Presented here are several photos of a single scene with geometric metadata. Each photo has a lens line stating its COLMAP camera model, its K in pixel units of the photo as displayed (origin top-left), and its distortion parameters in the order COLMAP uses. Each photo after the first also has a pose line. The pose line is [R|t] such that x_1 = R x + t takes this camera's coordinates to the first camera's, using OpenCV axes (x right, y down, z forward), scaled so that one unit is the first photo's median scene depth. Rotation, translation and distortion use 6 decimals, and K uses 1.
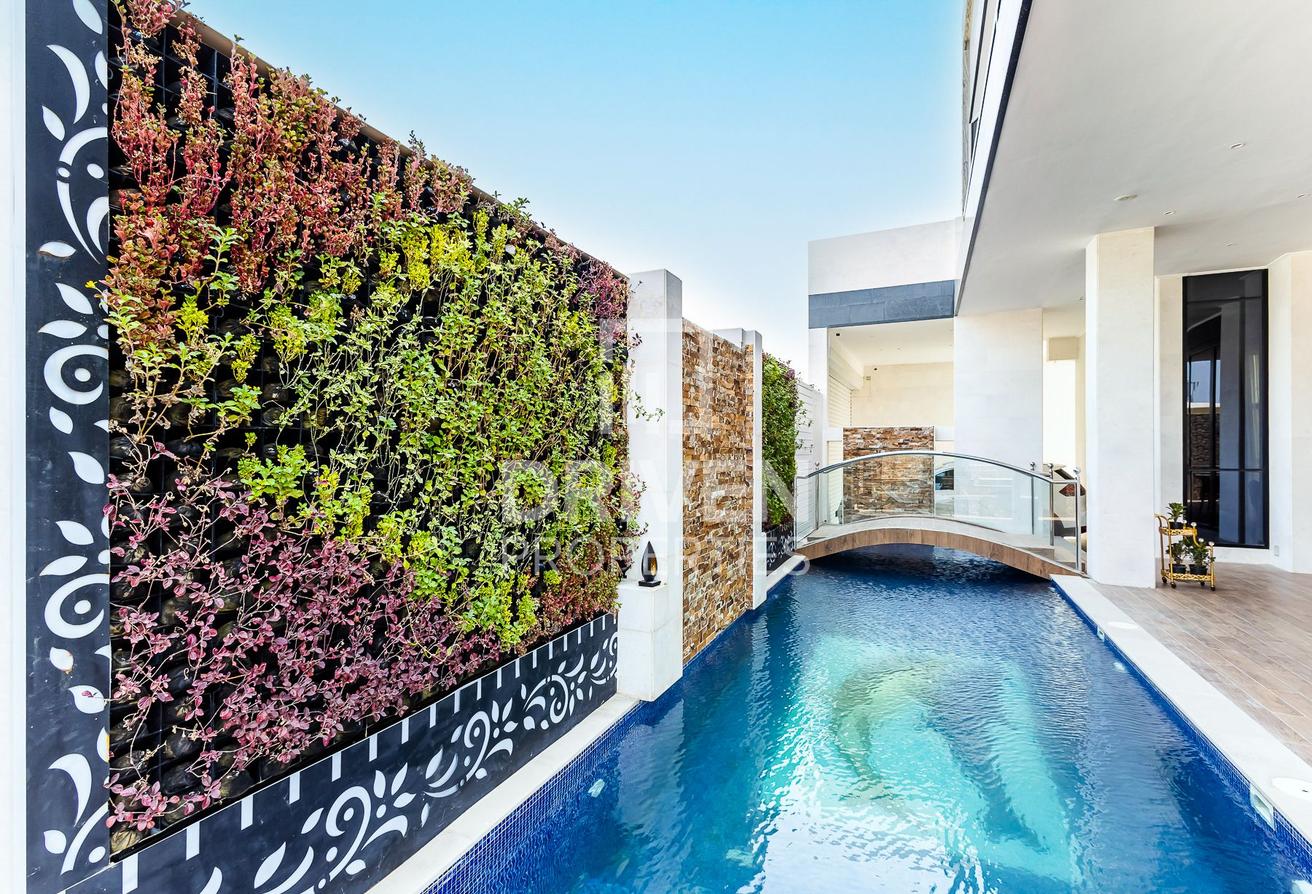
lens RADIAL K [[619.2, 0, 656.0], [0, 619.2, 447.0], [0, 0, 1]] dist [0.005092, -0.000857]
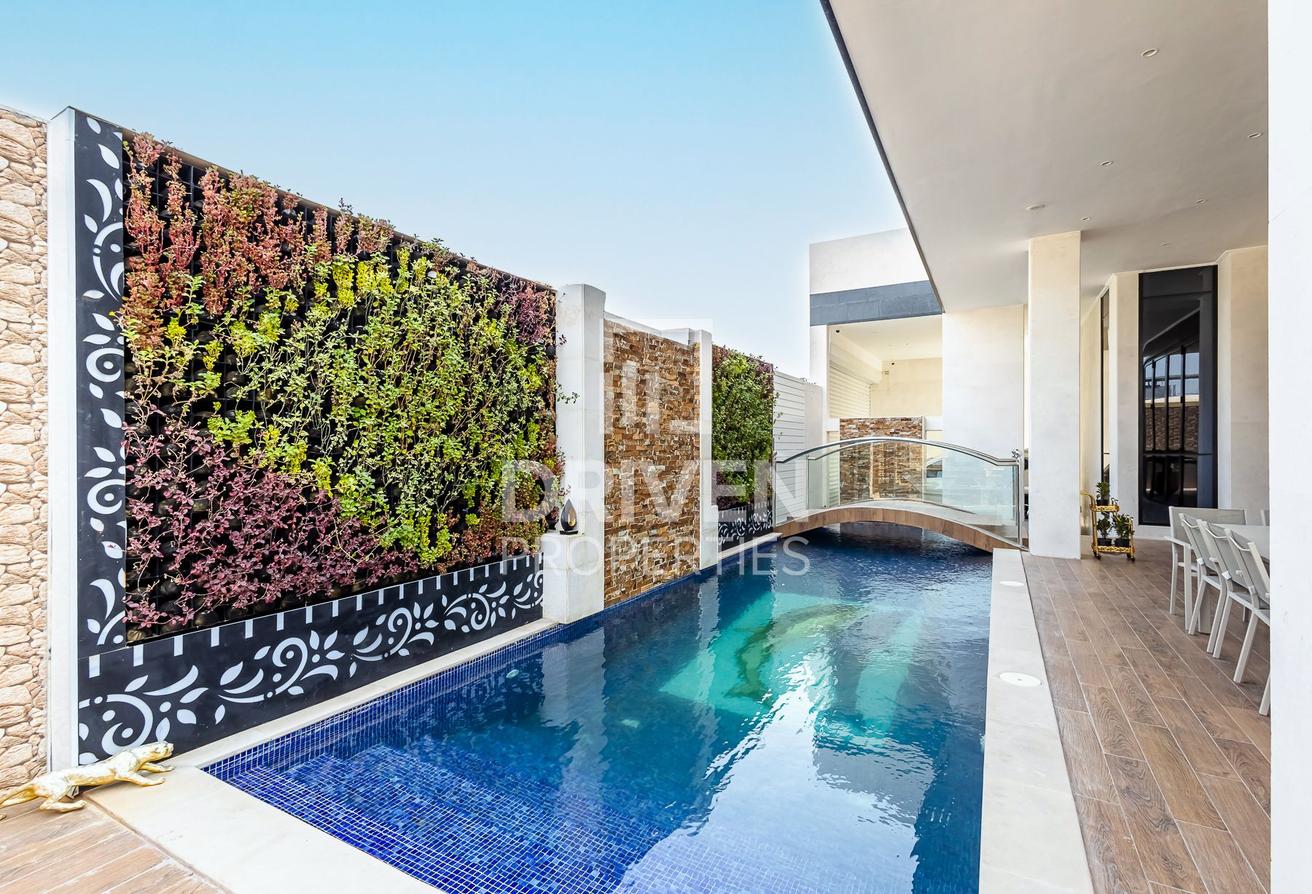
lens RADIAL K [[612.0, 0, 679.2], [0, 612.0, 447.2], [0, 0, 1]] dist [0.002600, 0.000593]
pose [[0.998184, -0.000770, -0.060240, 0.496198], [0.001099, 0.999985, 0.005437, 0.067691], [0.060235, -0.005493, 0.998169, -0.397965]]
